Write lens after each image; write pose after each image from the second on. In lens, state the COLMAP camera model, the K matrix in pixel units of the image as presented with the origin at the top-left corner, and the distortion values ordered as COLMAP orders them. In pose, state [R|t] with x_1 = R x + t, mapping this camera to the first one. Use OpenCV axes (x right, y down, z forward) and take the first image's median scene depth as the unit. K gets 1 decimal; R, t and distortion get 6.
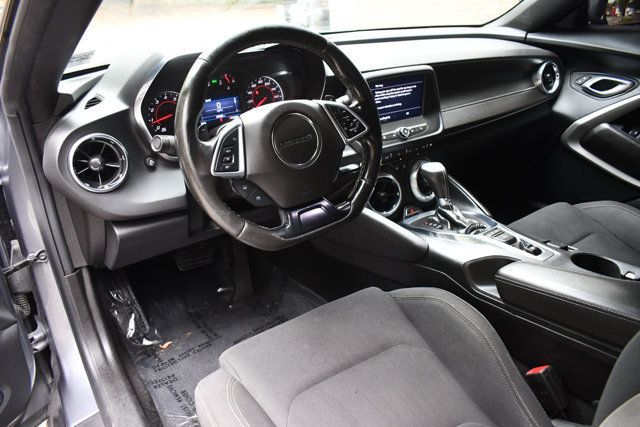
lens RADIAL K [[491.8, 0, 316.6], [0, 491.8, 219.3], [0, 0, 1]] dist [-0.099533, 0.011123]
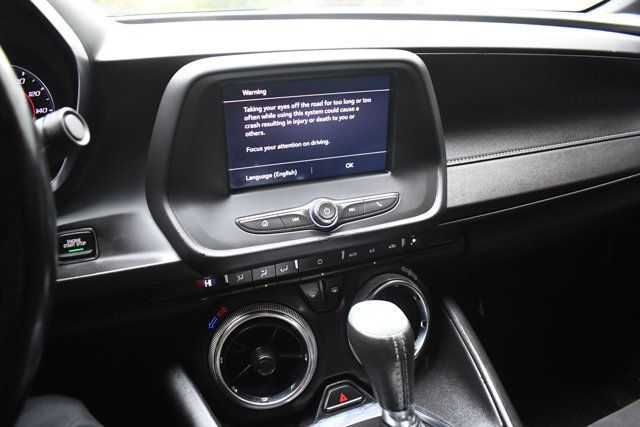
lens RADIAL K [[491.8, 0, 320.7], [0, 491.8, 215.7], [0, 0, 1]] dist [-0.099533, 0.011123]
pose [[0.977278, 0.094216, -0.189870, 0.241120], [-0.106161, 0.992896, -0.053732, -0.147538], [0.183458, 0.072668, 0.980338, 0.582003]]
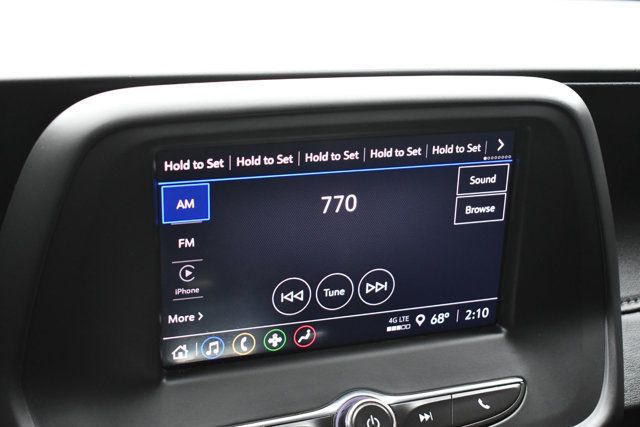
lens RADIAL K [[862.1, 0, 319.2], [0, 862.1, 213.4], [0, 0, 1]] dist [-0.027284, 0.000000]
pose [[0.972555, 0.111691, -0.204110, 0.208684], [-0.143776, 0.978209, -0.149783, -0.196283], [0.182933, 0.175018, 0.967421, 0.644173]]
